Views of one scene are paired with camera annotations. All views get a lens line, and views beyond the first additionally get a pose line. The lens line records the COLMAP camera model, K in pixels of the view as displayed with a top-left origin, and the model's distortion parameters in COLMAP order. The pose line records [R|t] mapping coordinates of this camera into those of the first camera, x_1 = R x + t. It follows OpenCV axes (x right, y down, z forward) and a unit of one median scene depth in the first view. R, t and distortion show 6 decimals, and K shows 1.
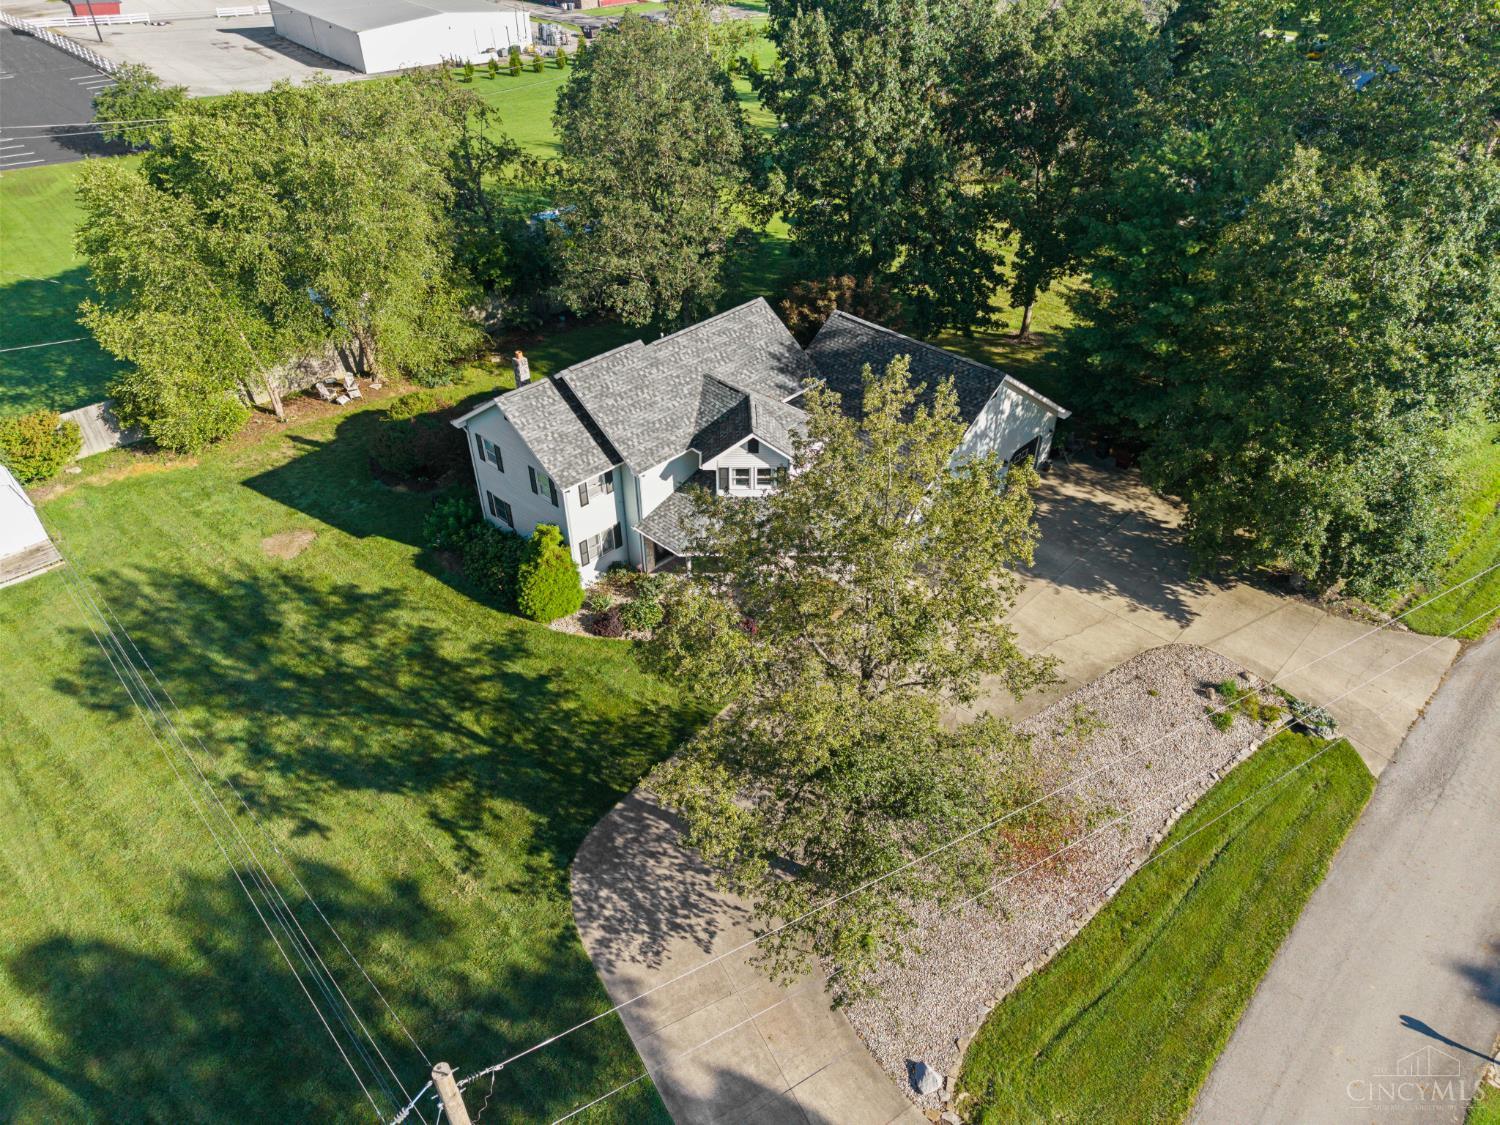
lens RADIAL K [[1004.4, 0, 750.0], [0, 1004.4, 562.5], [0, 0, 1]] dist [0.083248, -0.114435]
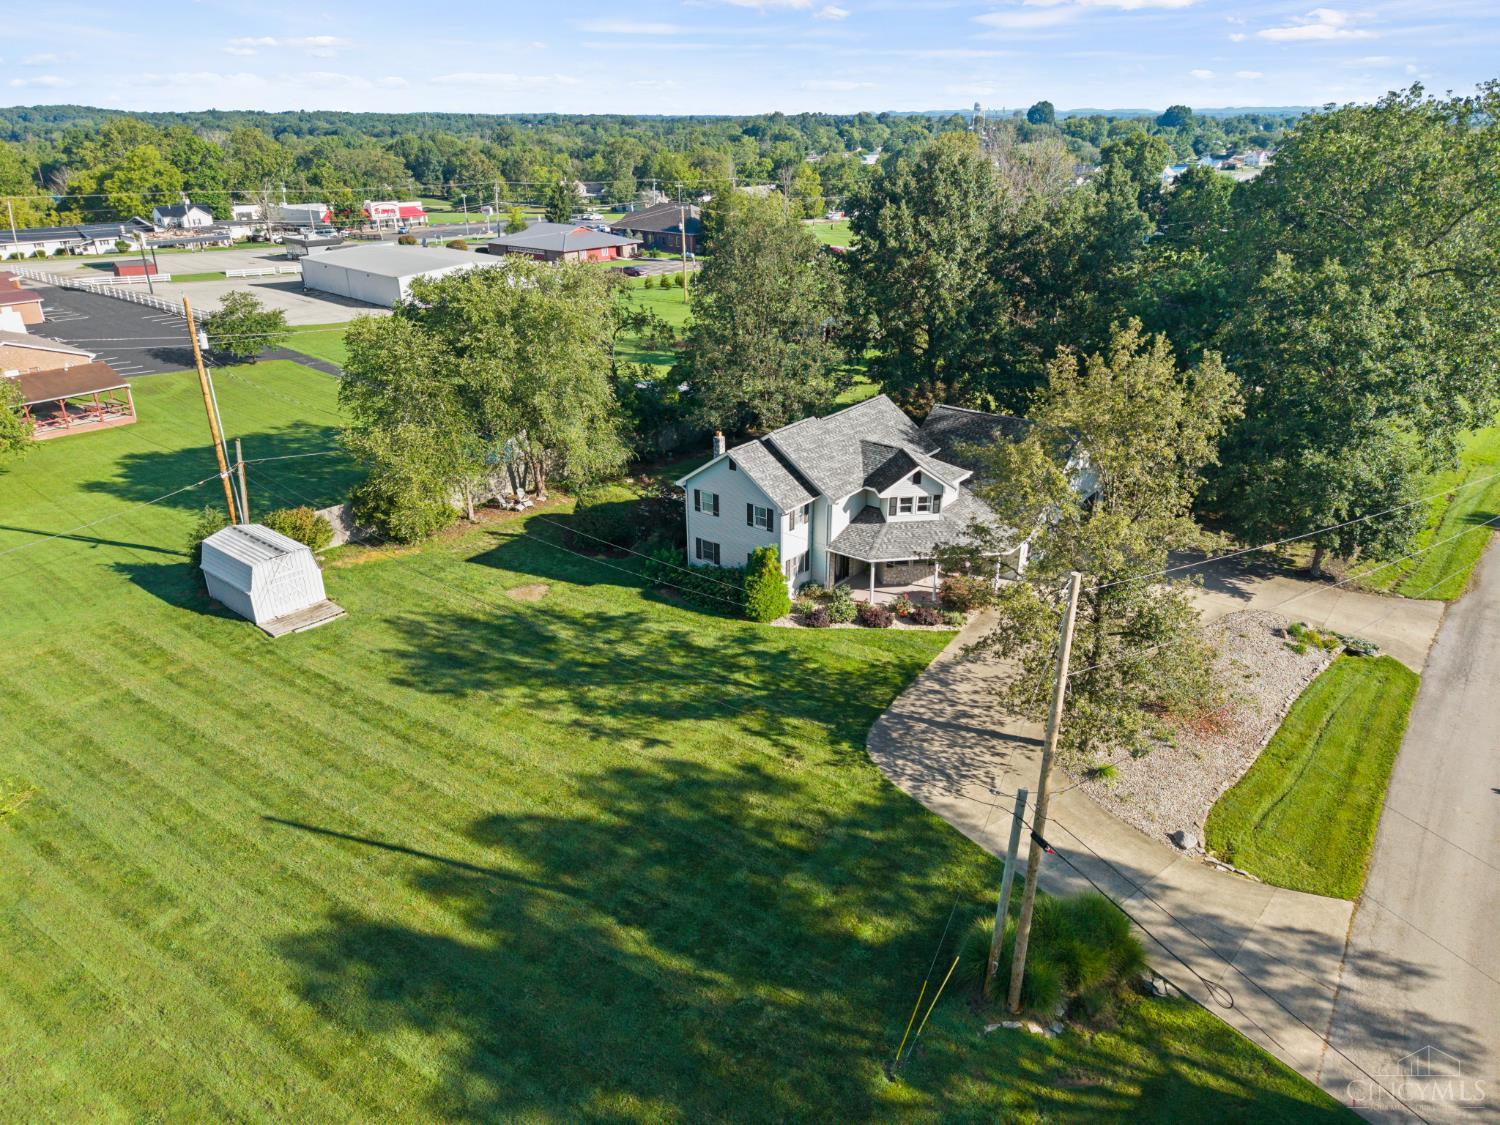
lens RADIAL K [[1004.4, 0, 750.0], [0, 1004.4, 562.5], [0, 0, 1]] dist [0.083248, -0.114435]
pose [[0.993904, -0.049928, 0.098293, -0.348664], [0.071540, 0.970451, -0.230450, 0.279464], [-0.083883, 0.236077, 0.968107, -0.239523]]
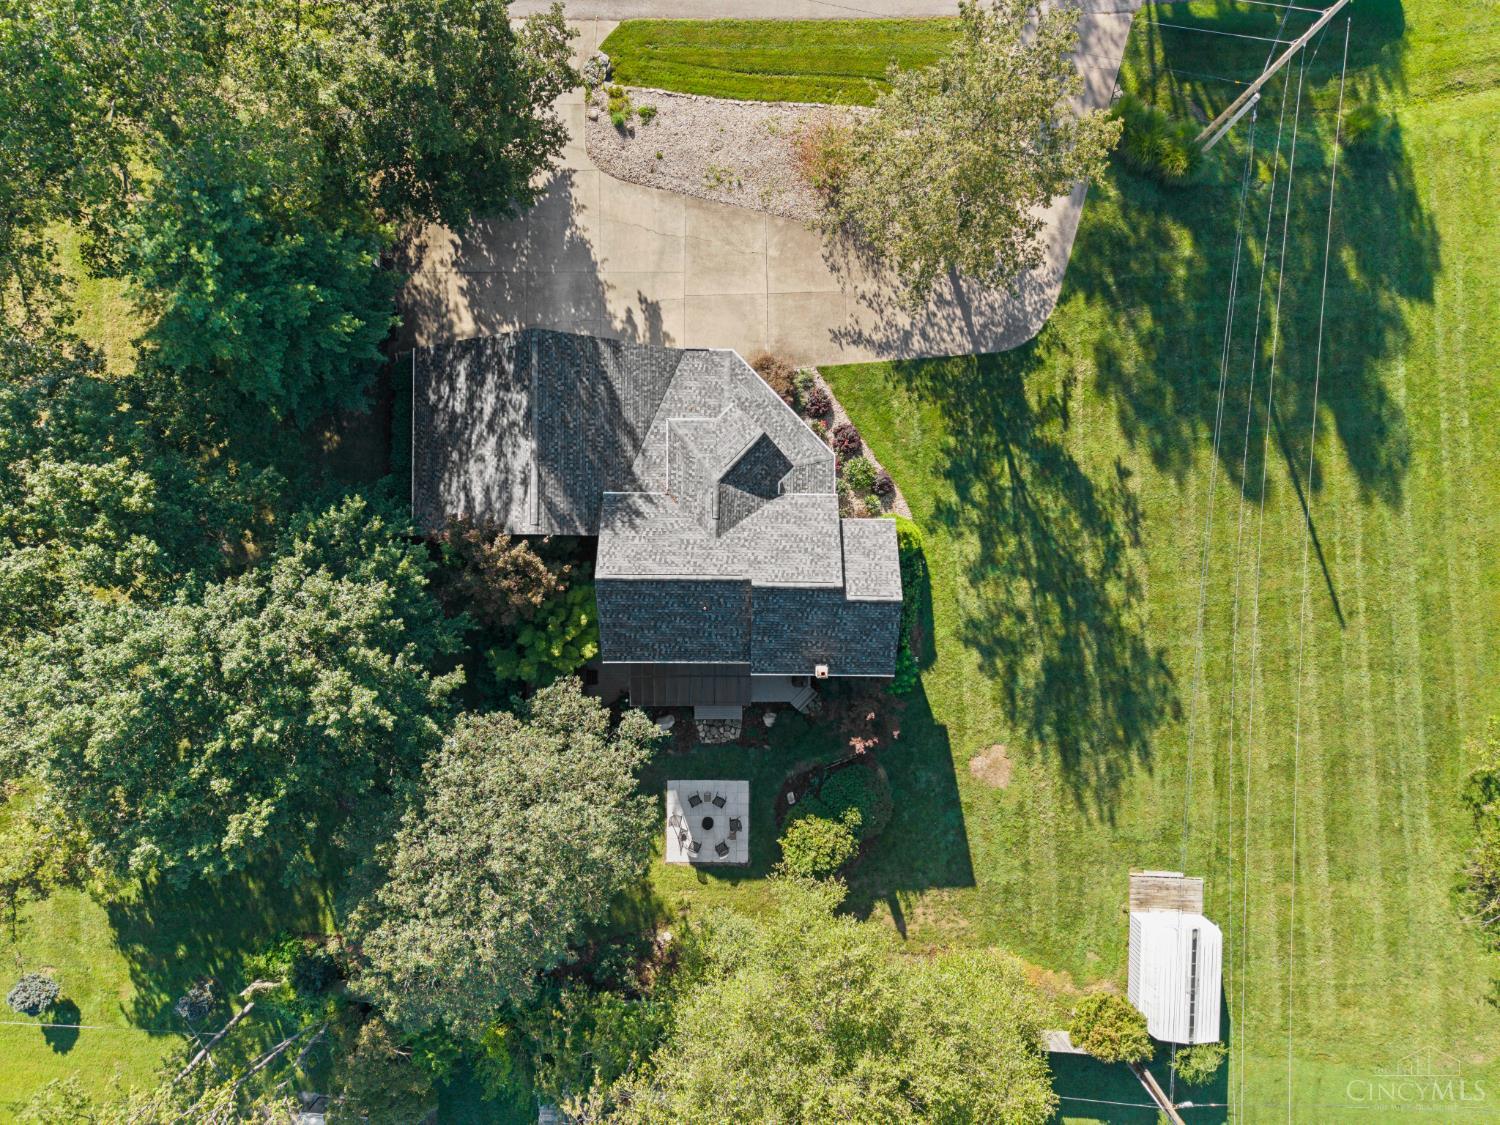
lens RADIAL K [[1004.4, 0, 750.0], [0, 1004.4, 562.5], [0, 0, 1]] dist [0.083248, -0.114435]
pose [[-0.687732, -0.725849, -0.012940, -0.082338], [0.426691, -0.418576, 0.801704, -1.135532], [-0.587332, 0.545836, 0.597582, 0.364580]]
